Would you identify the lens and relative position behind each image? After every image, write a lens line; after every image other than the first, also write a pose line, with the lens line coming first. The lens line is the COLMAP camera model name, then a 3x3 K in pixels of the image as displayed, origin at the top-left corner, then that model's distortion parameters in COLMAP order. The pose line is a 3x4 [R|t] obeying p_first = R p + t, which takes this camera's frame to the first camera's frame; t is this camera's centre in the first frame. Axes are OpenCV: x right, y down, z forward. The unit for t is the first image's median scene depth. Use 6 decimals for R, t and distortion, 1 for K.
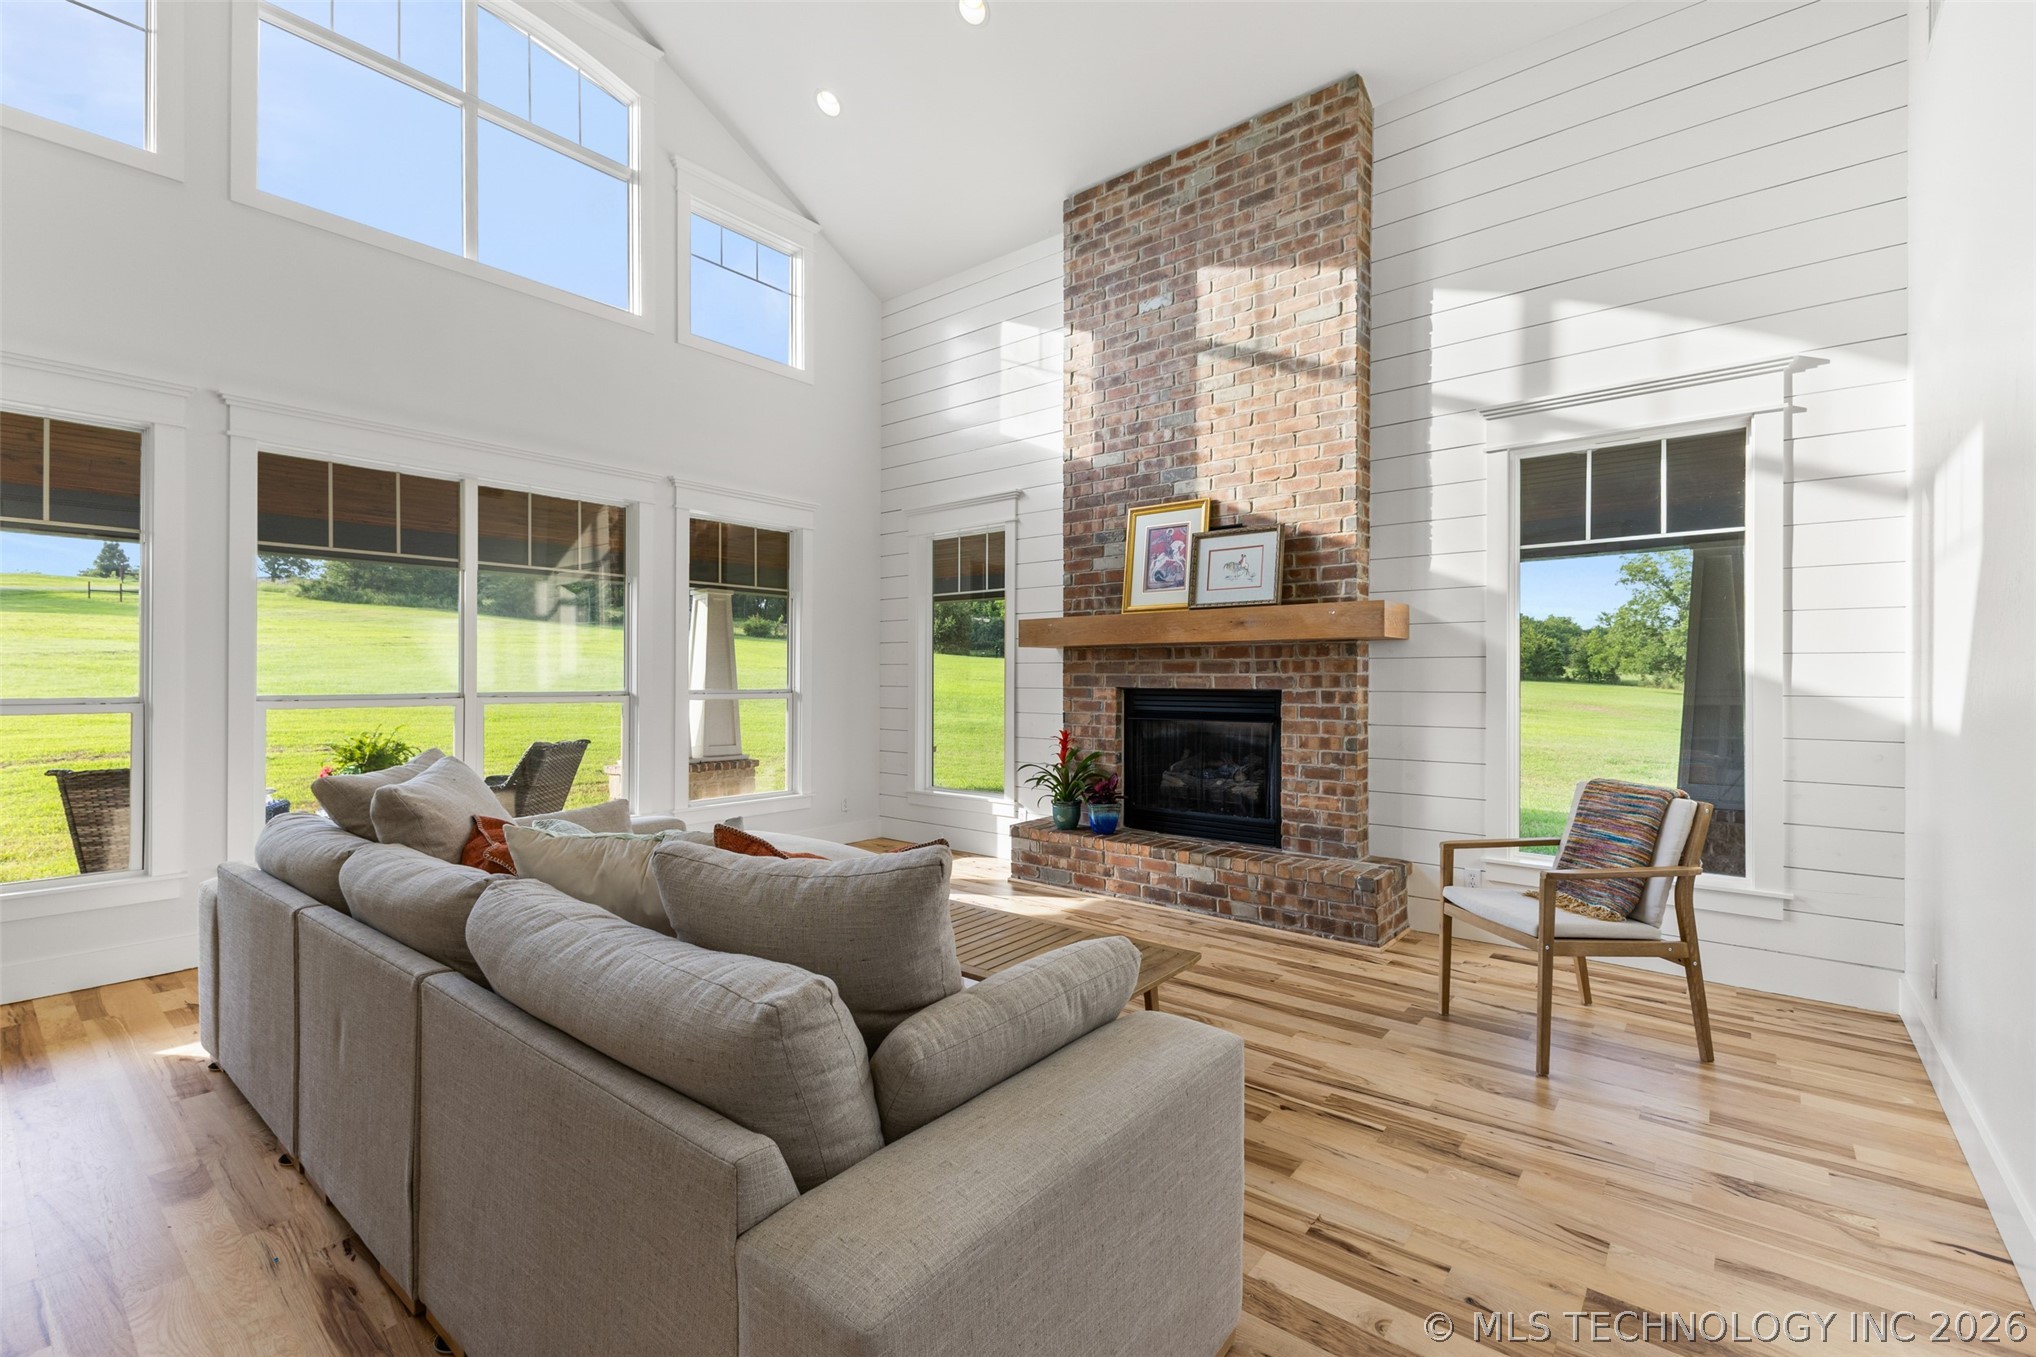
lens RADIAL K [[885.7, 0, 1024.1], [0, 885.7, 669.6], [0, 0, 1]] dist [0.001088, -0.000196]
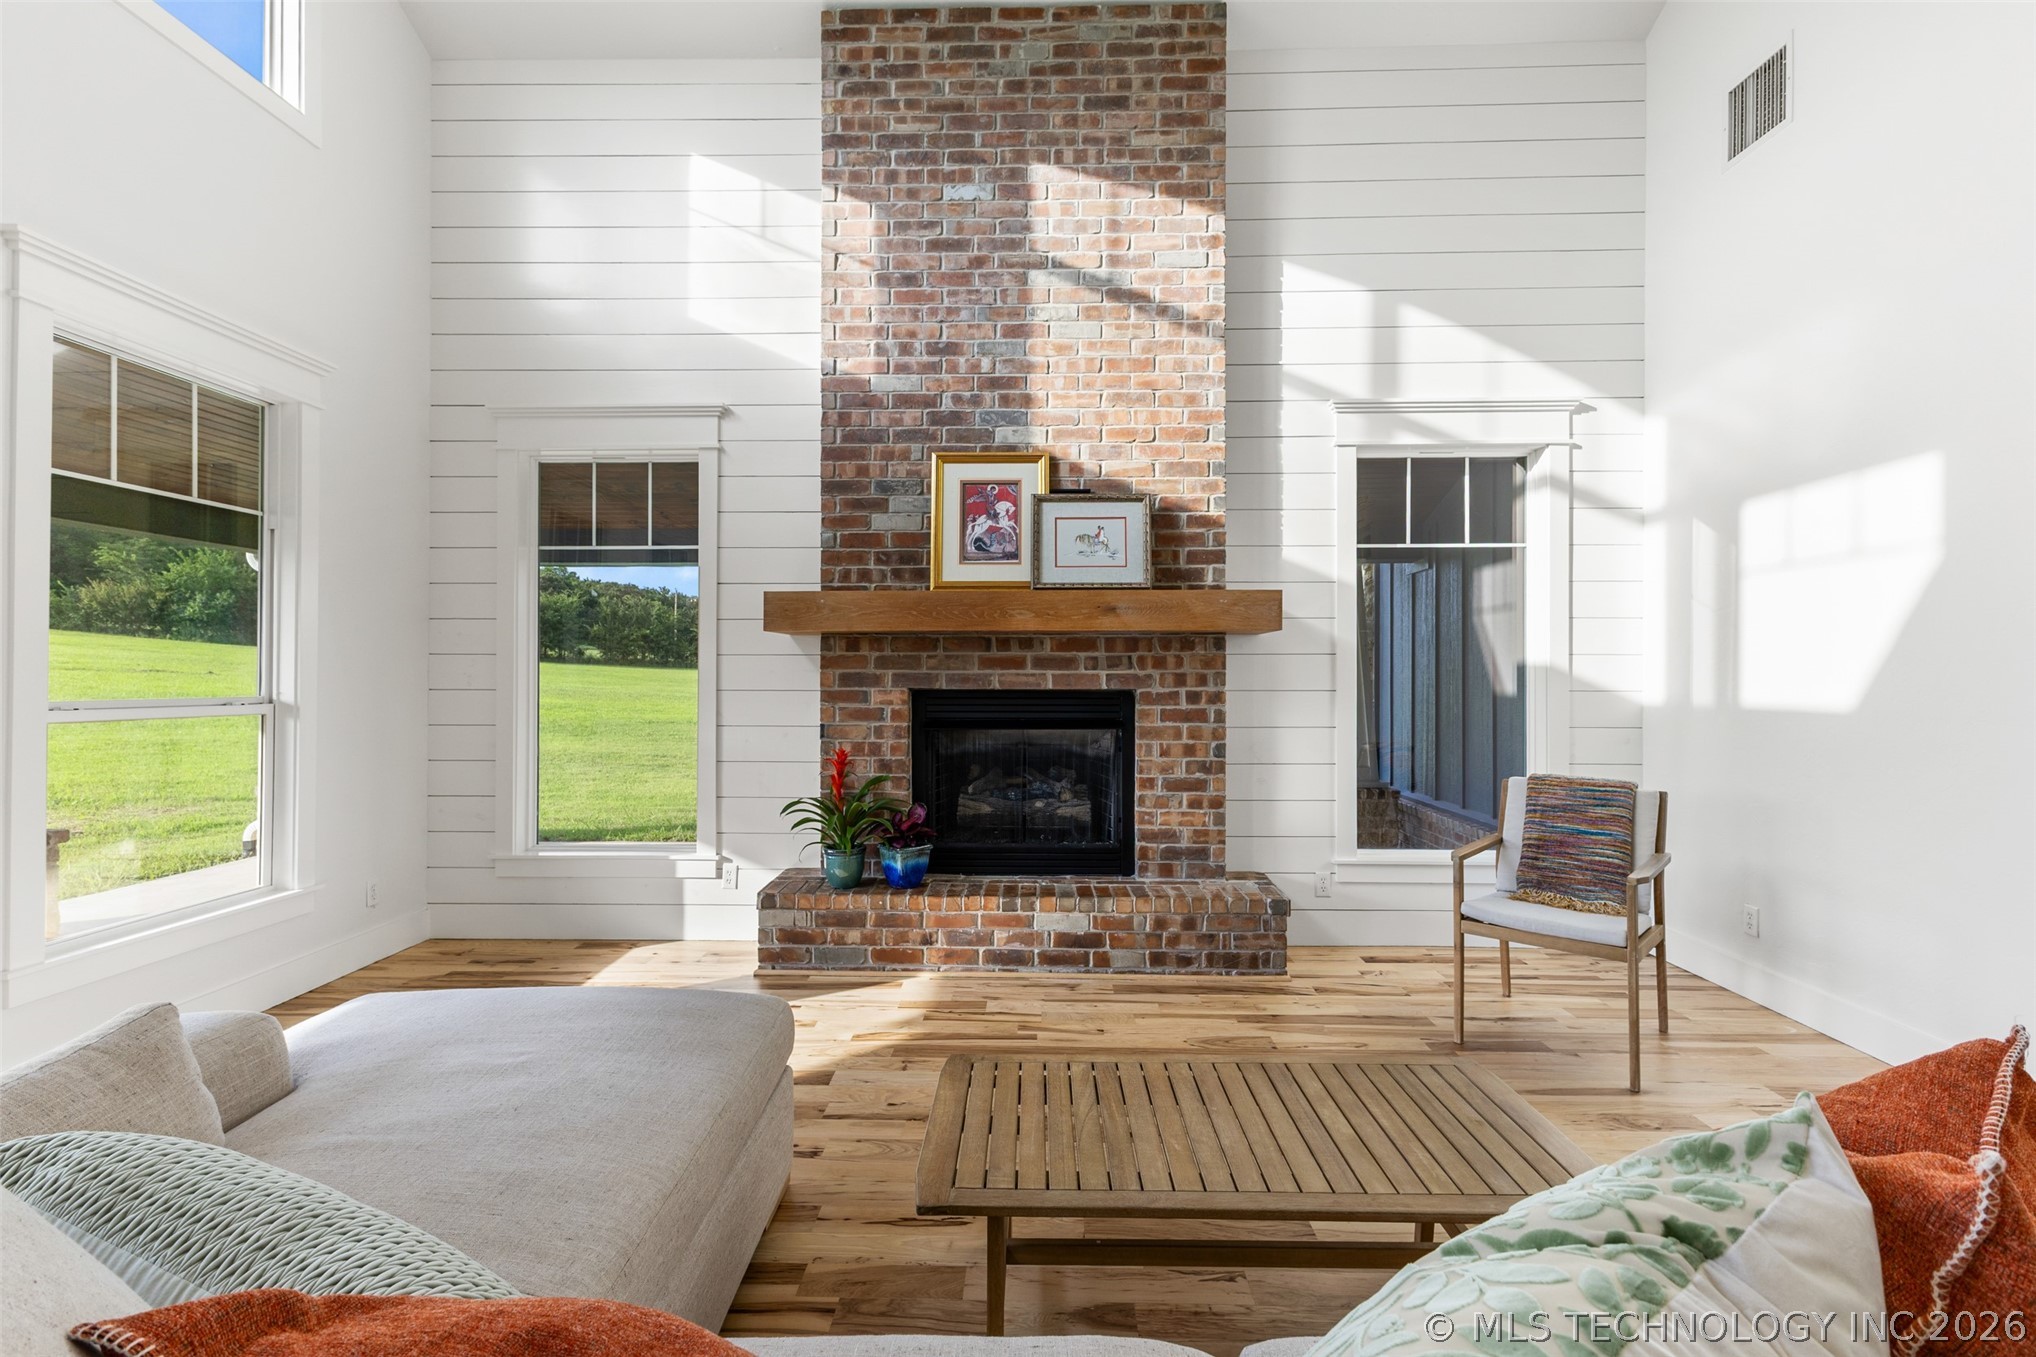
lens RADIAL K [[885.7, 0, 1024.1], [0, 885.7, 669.6], [0, 0, 1]] dist [0.001088, -0.000196]
pose [[0.787892, 0.003608, 0.615803, -0.309640], [-0.005436, 0.999985, 0.001095, 0.002997], [-0.615790, -0.004210, 0.787899, 0.384587]]
